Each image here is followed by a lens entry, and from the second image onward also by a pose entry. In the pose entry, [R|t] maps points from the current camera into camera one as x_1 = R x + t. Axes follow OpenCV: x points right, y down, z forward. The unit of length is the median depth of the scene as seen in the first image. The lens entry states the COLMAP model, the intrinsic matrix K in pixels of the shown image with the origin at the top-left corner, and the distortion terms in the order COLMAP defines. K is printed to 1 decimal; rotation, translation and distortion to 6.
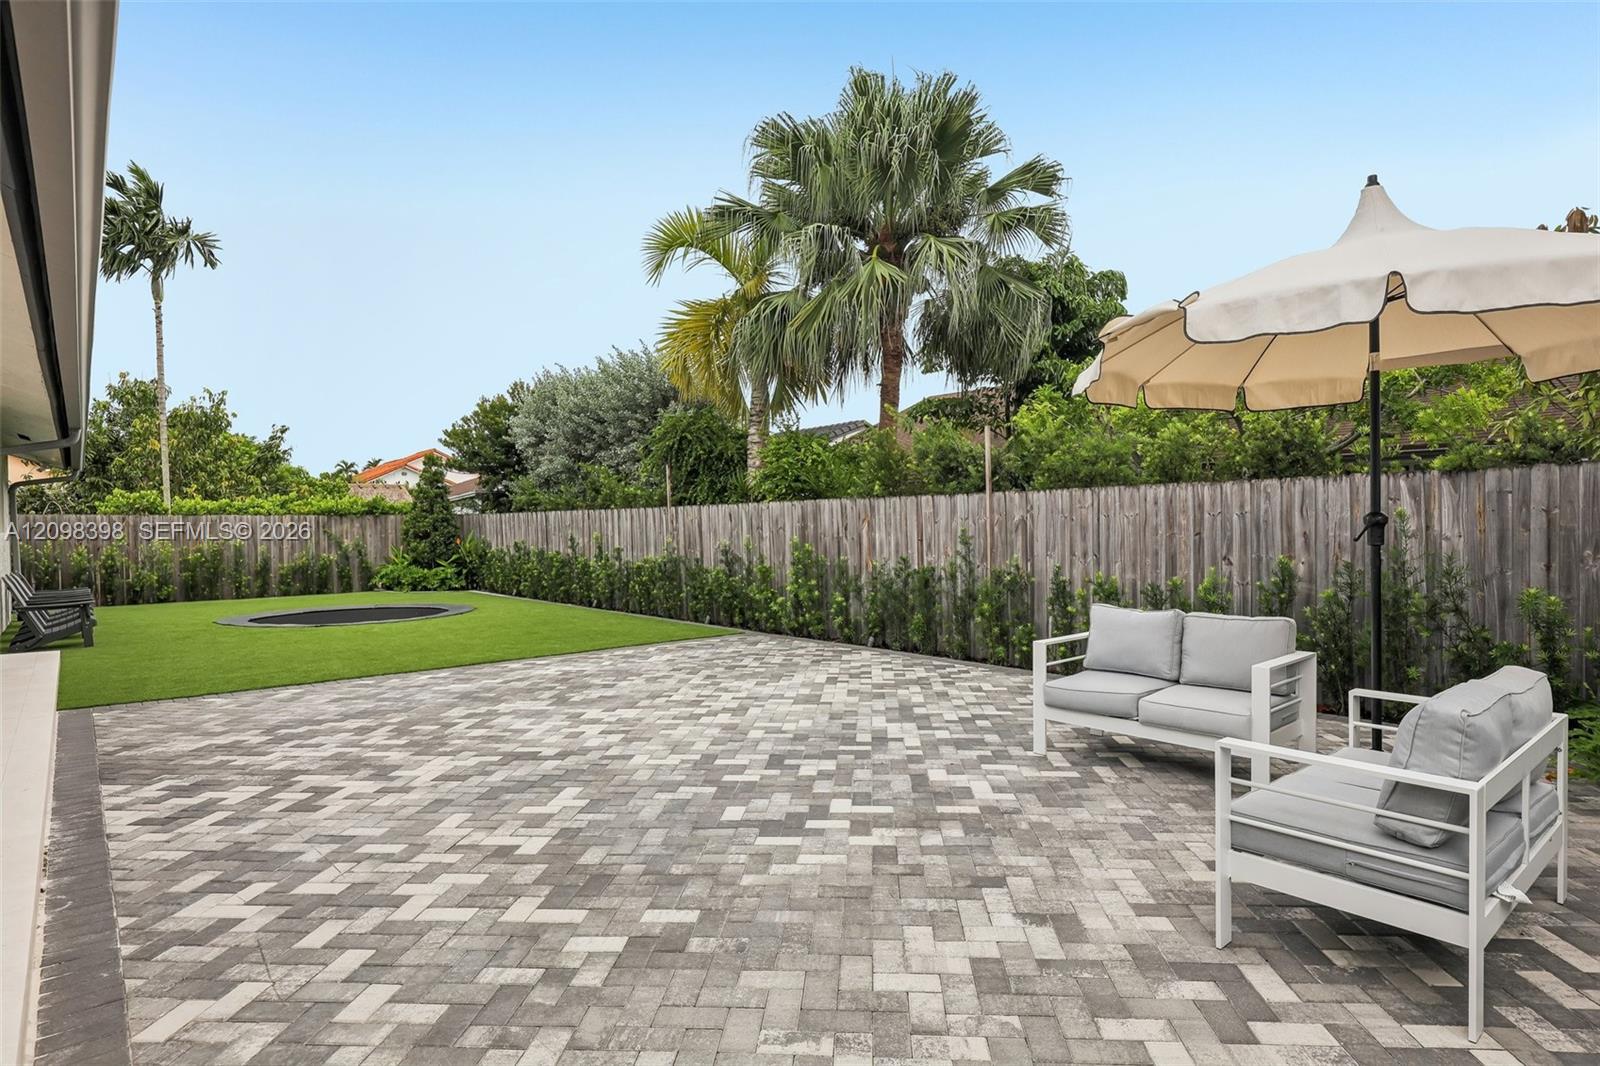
lens RADIAL K [[852.5, 0, 820.0], [0, 852.5, 535.2], [0, 0, 1]] dist [-0.006487, 0.003067]
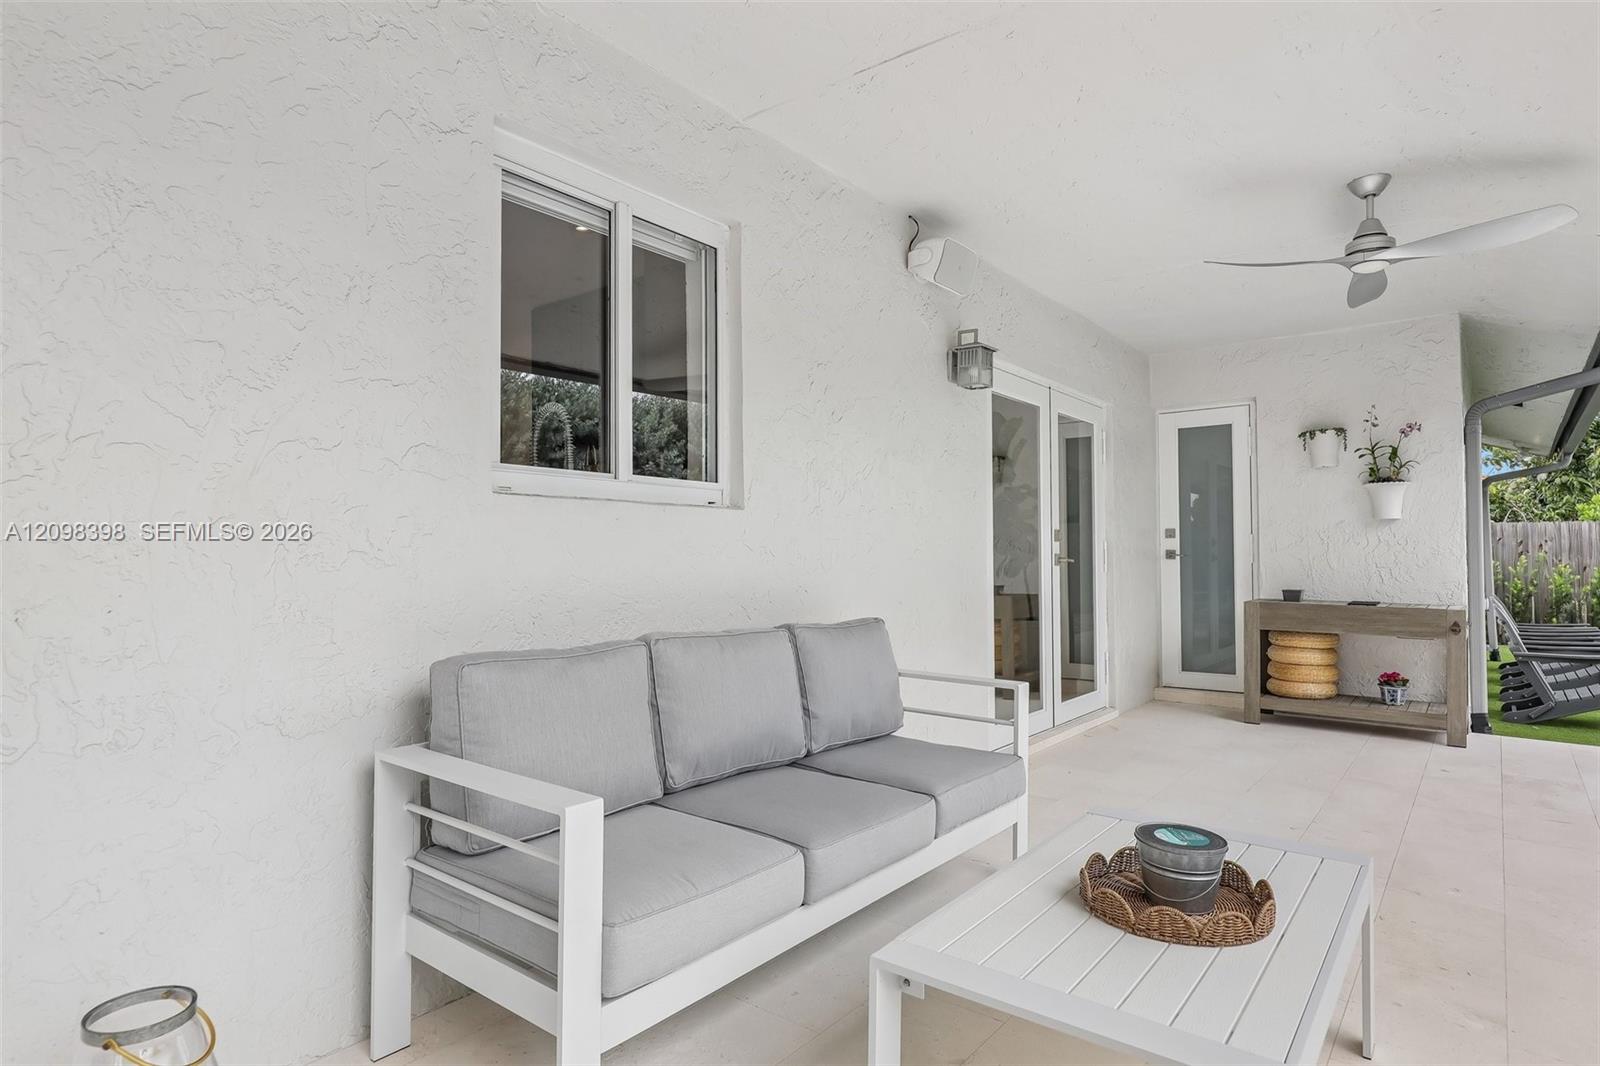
lens RADIAL K [[888.5, 0, 808.1], [0, 888.5, 536.5], [0, 0, 1]] dist [0.003769, -0.001159]
pose [[0.189703, -0.010254, -0.981788, -0.229464], [-0.013913, 0.999817, -0.013131, 0.008254], [0.981743, 0.016151, 0.189526, 0.206065]]
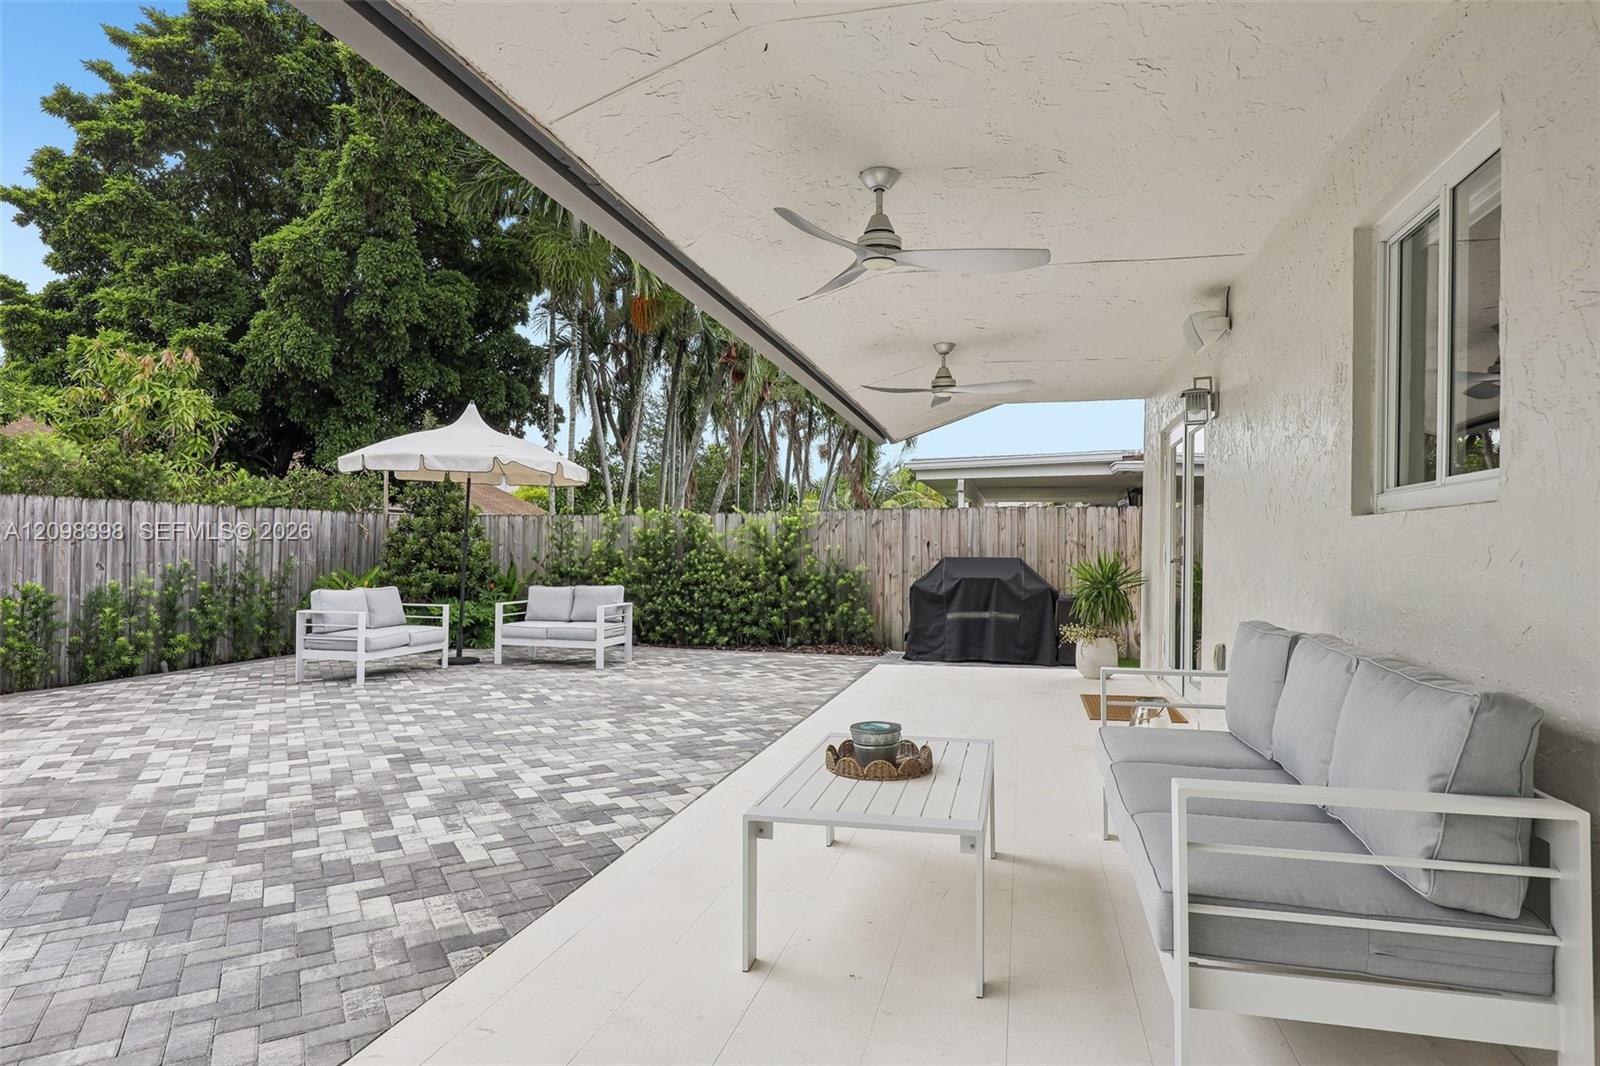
lens RADIAL K [[888.5, 0, 793.1], [0, 888.5, 544.1], [0, 0, 1]] dist [0.003769, -0.001159]
pose [[-0.554499, 0.011005, 0.832112, -0.462627], [0.006071, 0.999939, -0.009179, 0.006765], [-0.832162, -0.000038, -0.554532, 0.380336]]
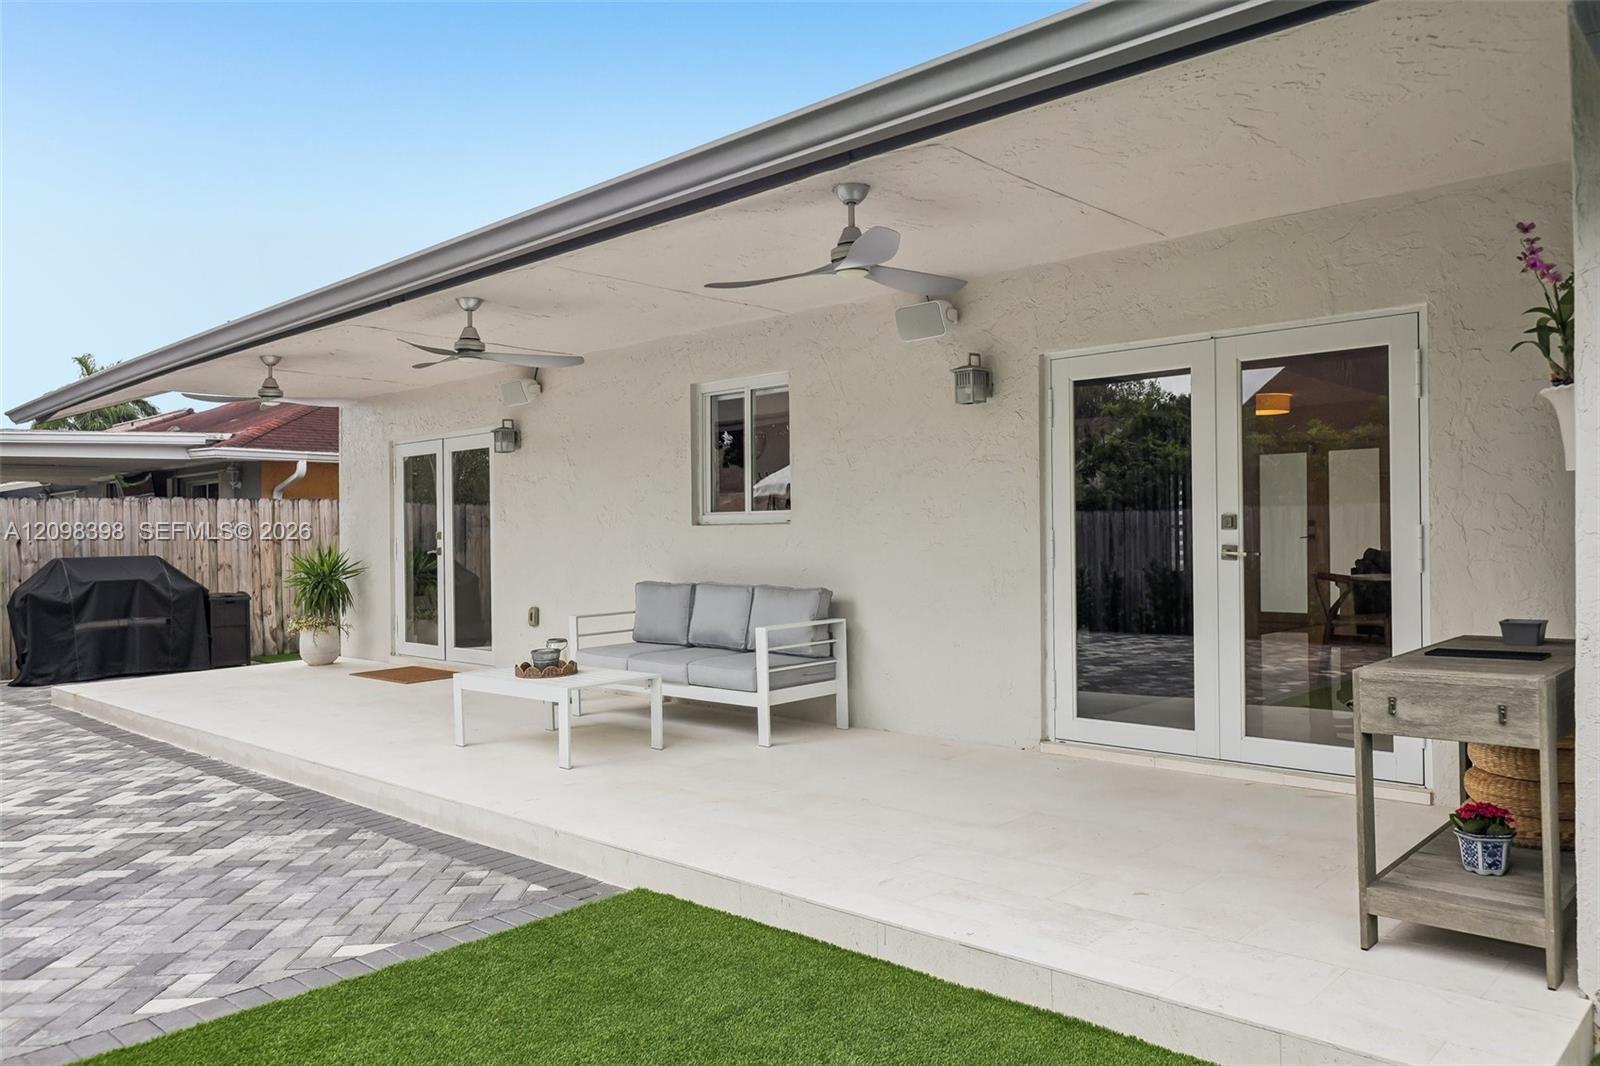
lens RADIAL K [[1158.2, 0, 834.5], [0, 1158.2, 548.2], [0, 0, 1]] dist [0.015631, -0.006148]
pose [[-0.995125, 0.028830, -0.094315, -0.387886], [0.026356, 0.999278, 0.027363, -0.001936], [0.095036, 0.024744, -0.995166, 0.672043]]
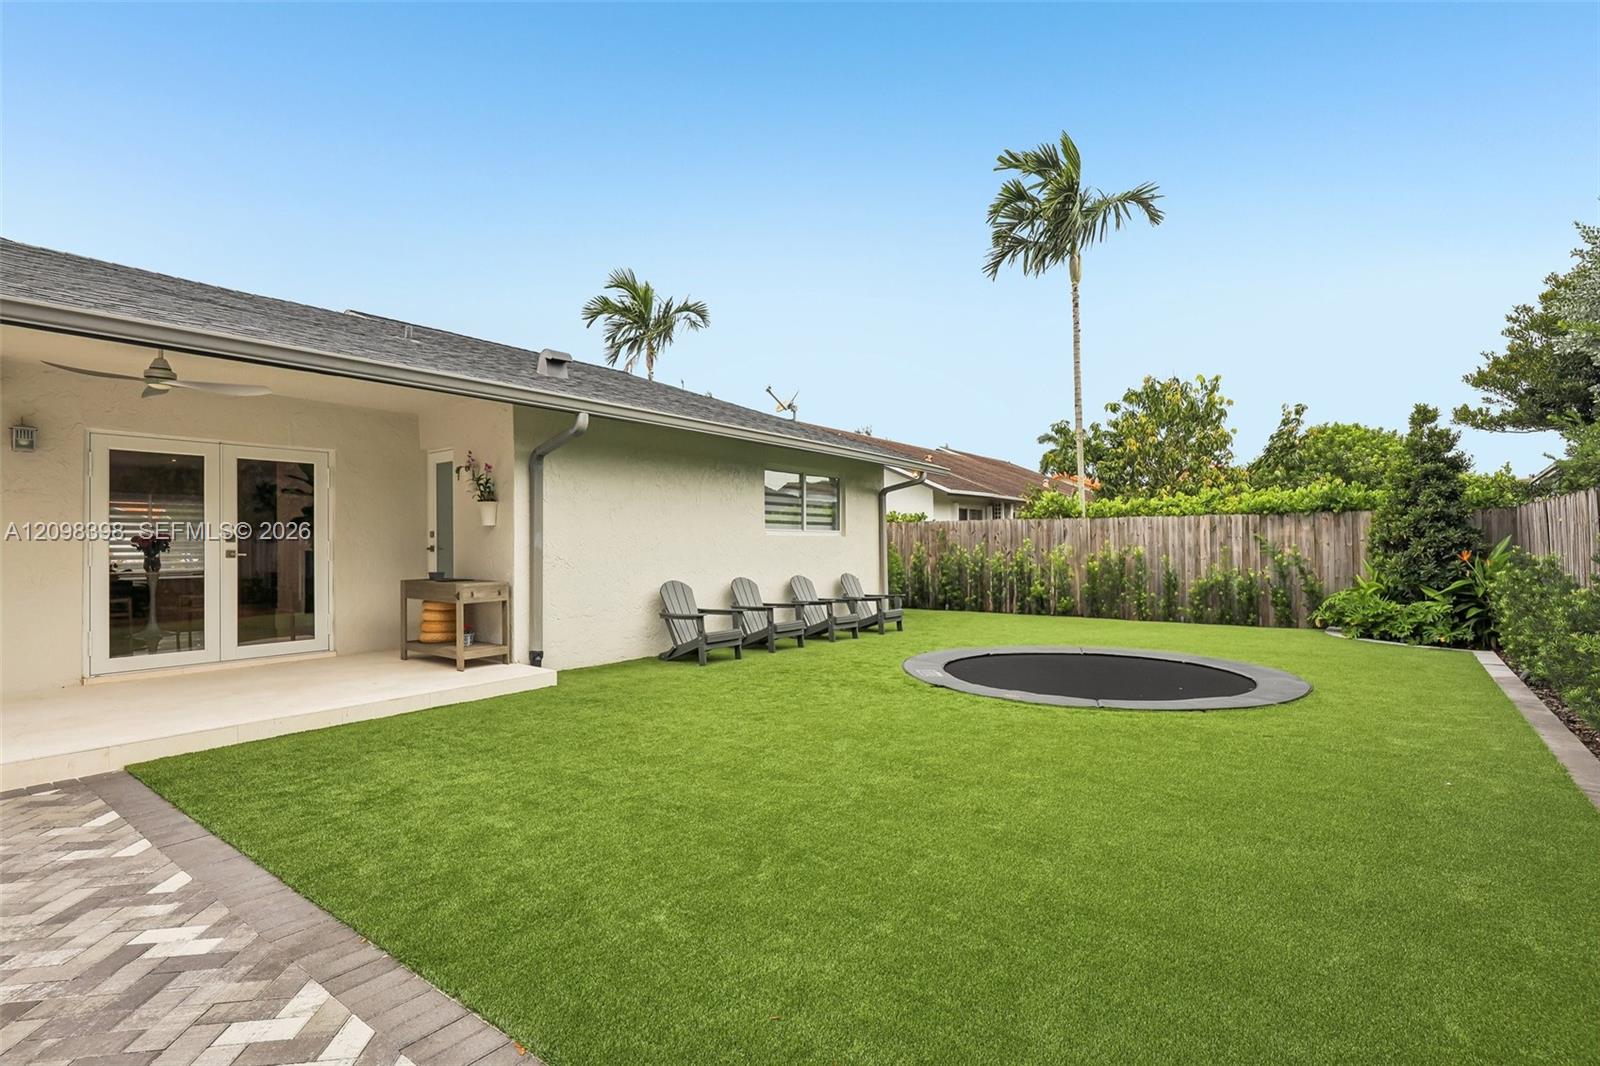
lens RADIAL K [[757.6, 0, 812.0], [0, 757.6, 534.1], [0, 0, 1]] dist [-0.002468, 0.001293]
pose [[0.204247, -0.001555, -0.978918, -0.048638], [-0.009439, 0.999949, -0.003558, -0.001371], [0.978874, 0.009967, 0.204222, 0.586297]]
